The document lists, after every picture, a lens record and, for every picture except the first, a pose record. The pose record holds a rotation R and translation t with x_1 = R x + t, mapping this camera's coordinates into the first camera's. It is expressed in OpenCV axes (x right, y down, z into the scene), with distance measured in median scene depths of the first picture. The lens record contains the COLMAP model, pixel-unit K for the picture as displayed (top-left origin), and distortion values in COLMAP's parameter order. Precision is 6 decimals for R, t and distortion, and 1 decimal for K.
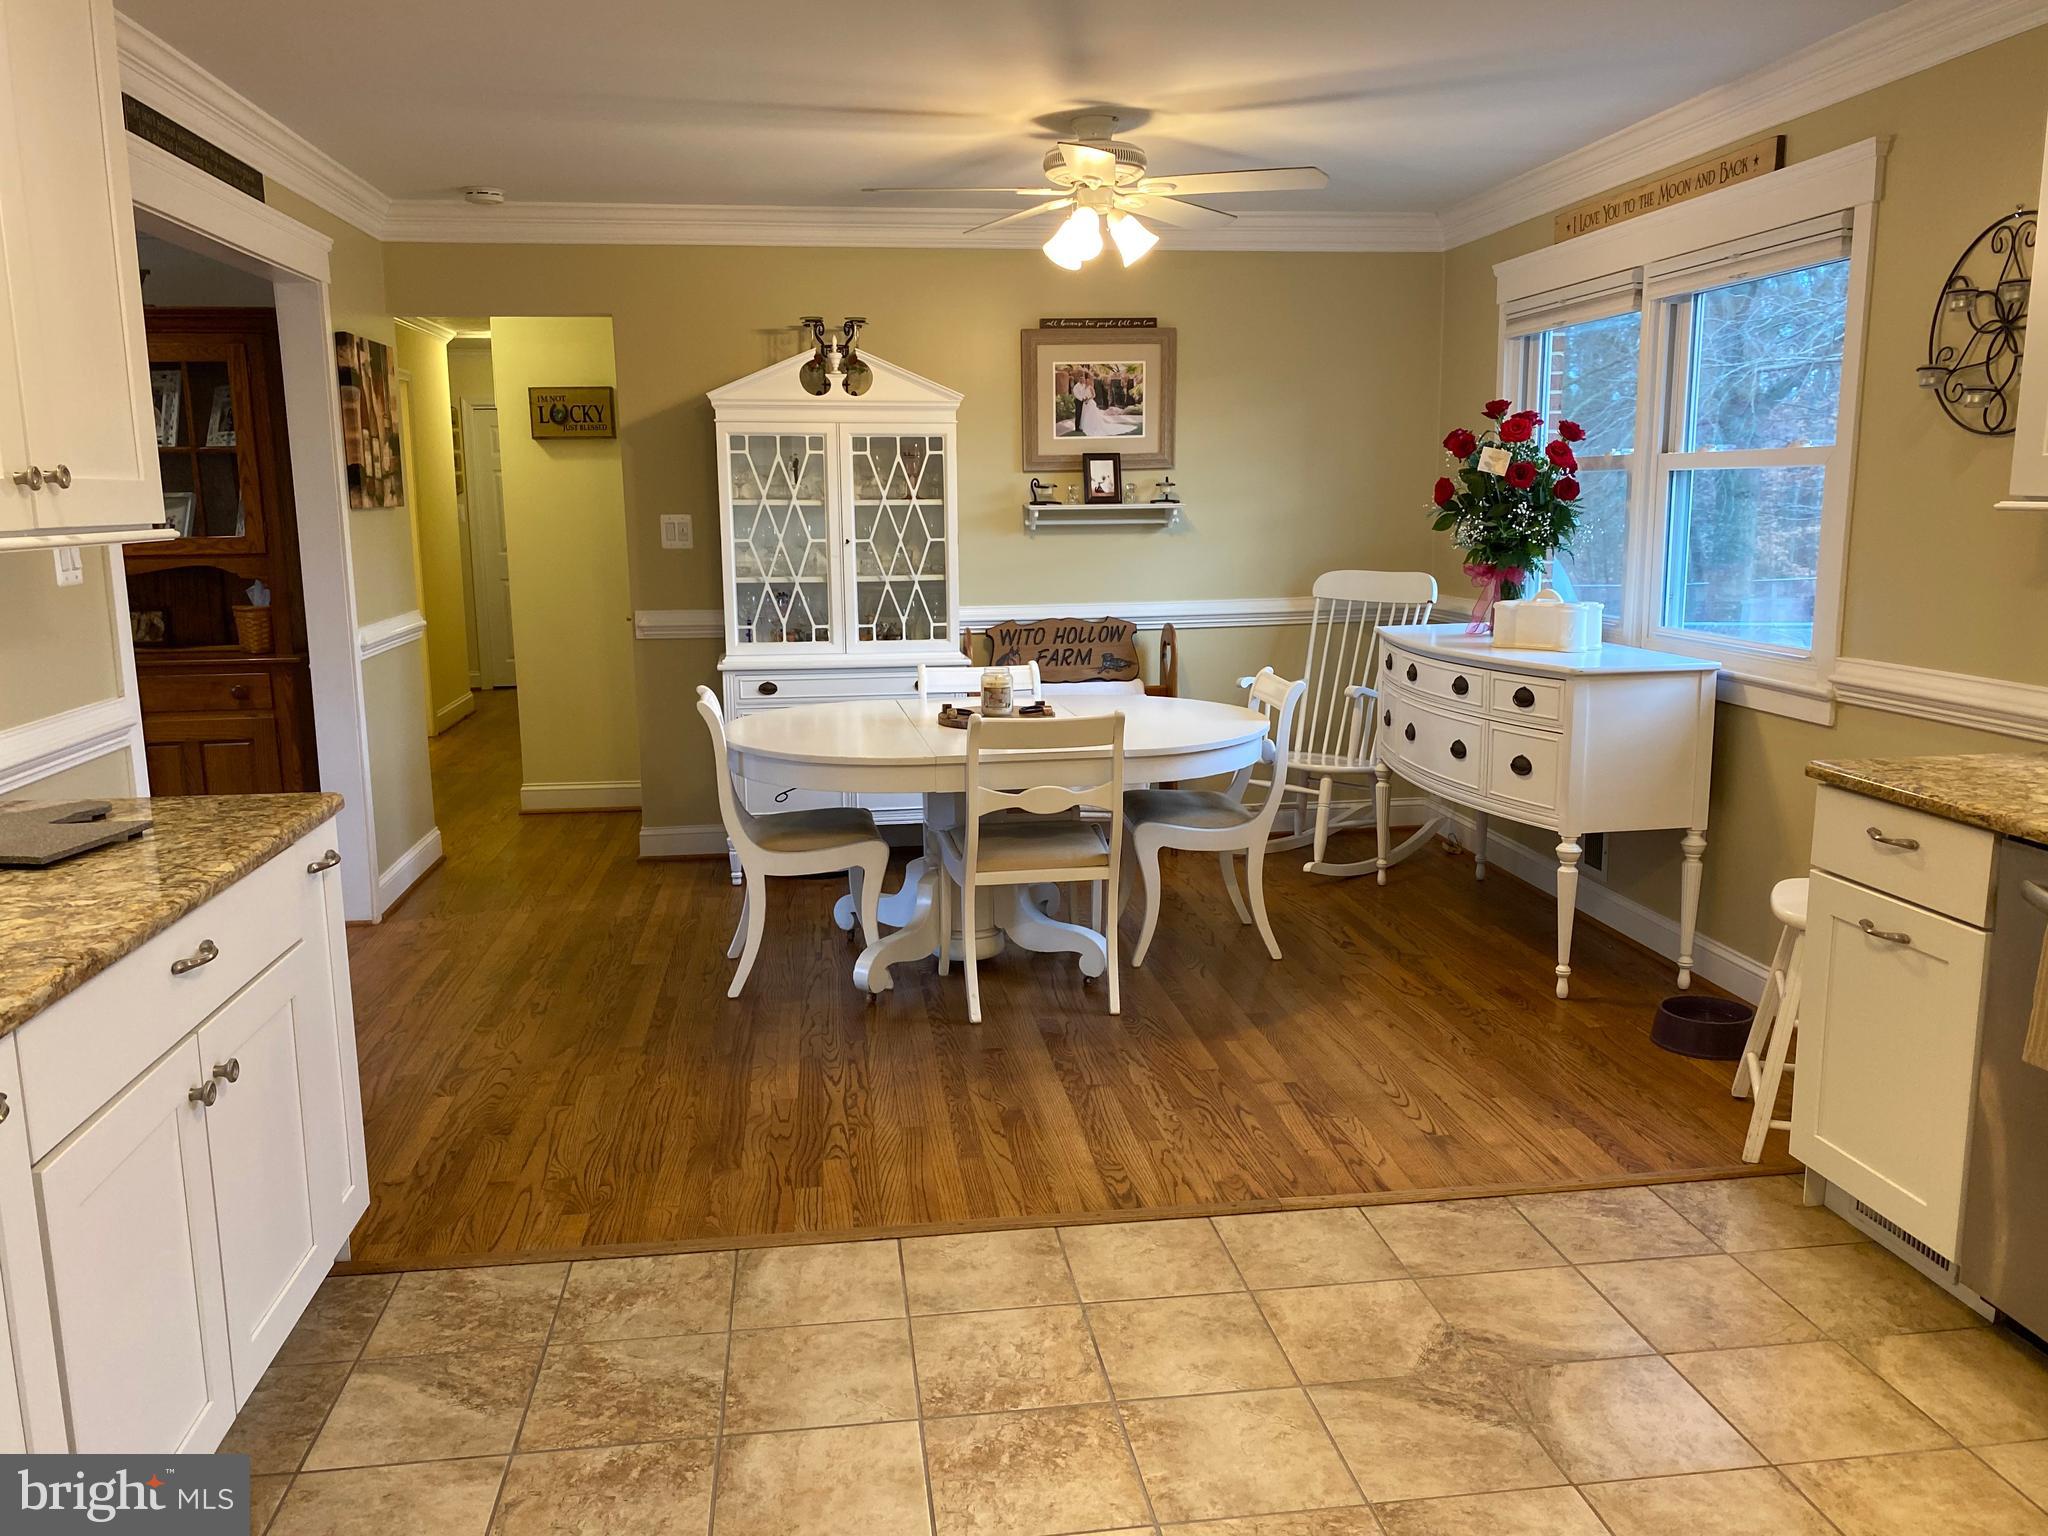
lens RADIAL K [[1554.3, 0, 1027.2], [0, 1554.3, 760.8], [0, 0, 1]] dist [0.036412, -0.026238]
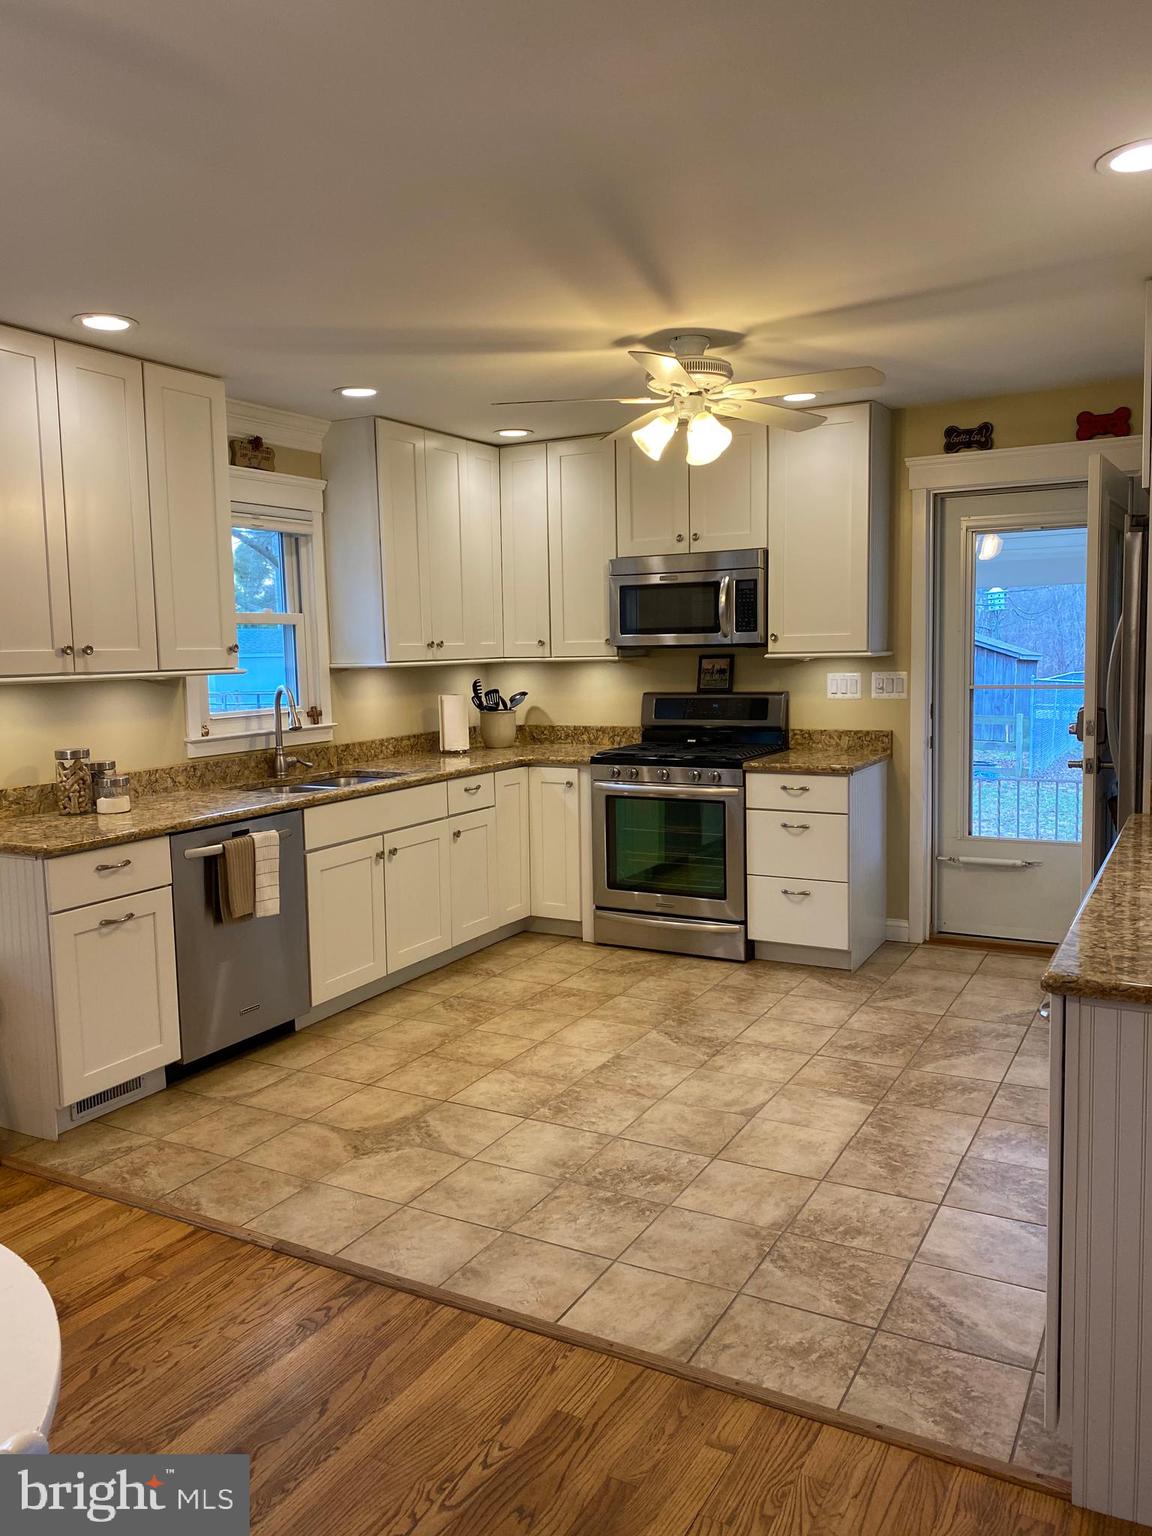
lens RADIAL K [[1165.7, 0, 579.3], [0, 1165.7, 768.1], [0, 0, 1]] dist [0.036412, -0.026238]
pose [[-0.800379, -0.033362, 0.598565, -0.662722], [0.135465, 0.962561, 0.234789, -0.299843], [-0.583988, 0.269004, -0.765894, 1.739142]]
